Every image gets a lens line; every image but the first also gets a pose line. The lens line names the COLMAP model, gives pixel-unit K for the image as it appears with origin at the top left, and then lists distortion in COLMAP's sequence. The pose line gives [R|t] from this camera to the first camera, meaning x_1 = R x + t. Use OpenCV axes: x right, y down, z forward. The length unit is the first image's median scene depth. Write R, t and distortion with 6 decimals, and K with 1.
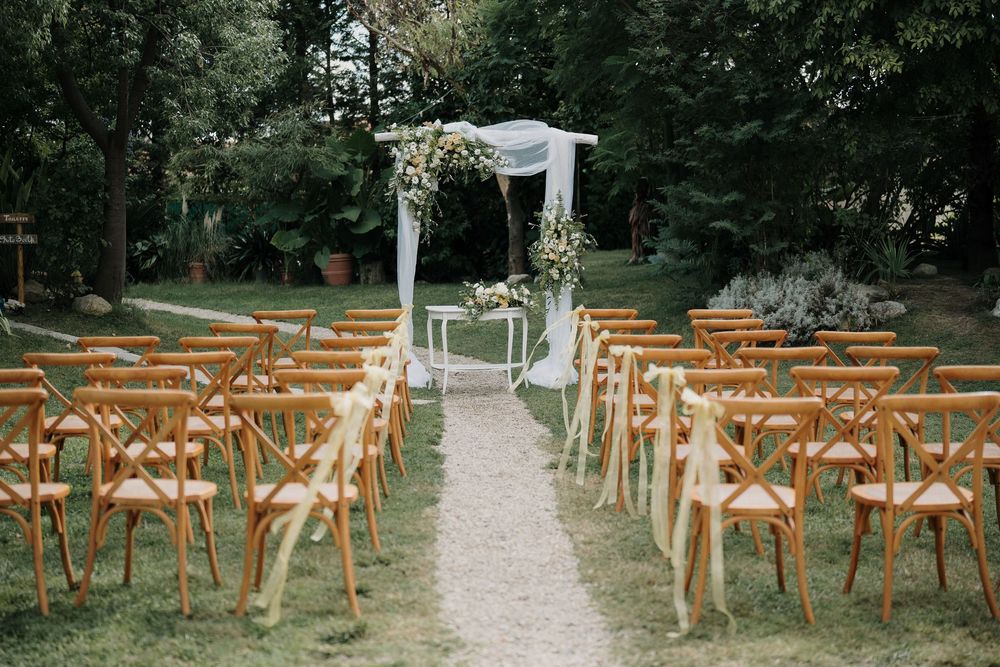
lens RADIAL K [[1505.4, 0, 499.8], [0, 1505.4, 333.0], [0, 0, 1]] dist [0.035898, 0.000000]
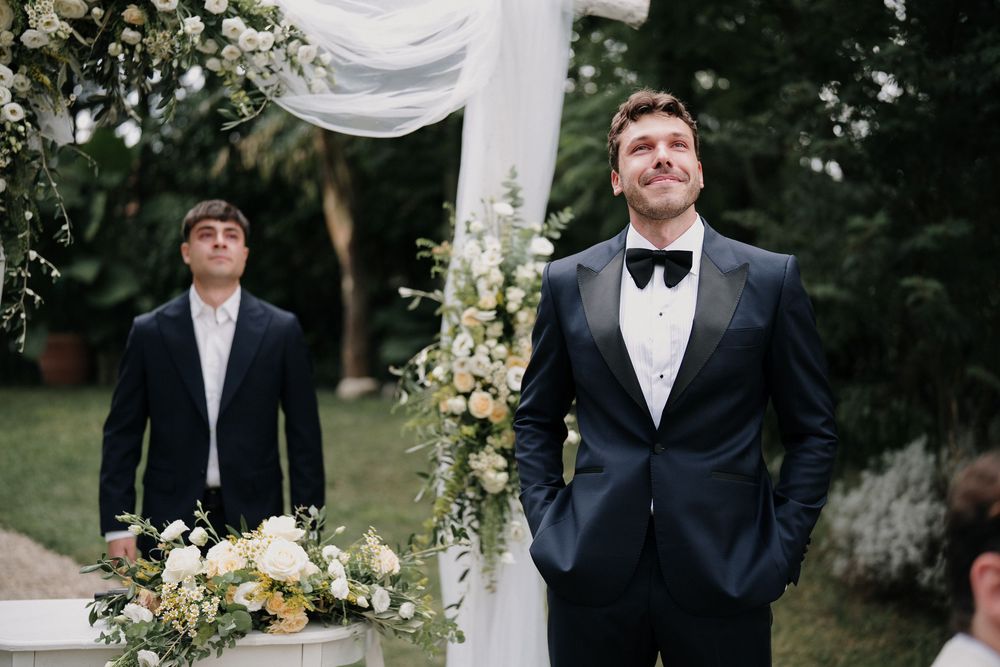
lens RADIAL K [[1505.4, 0, 499.4], [0, 1505.4, 333.8], [0, 0, 1]] dist [0.035898, 0.000000]
pose [[0.994329, 0.036717, 0.099805, 0.010006], [-0.031430, 0.998044, -0.054037, -0.049590], [-0.101594, 0.050594, 0.993539, 0.732871]]
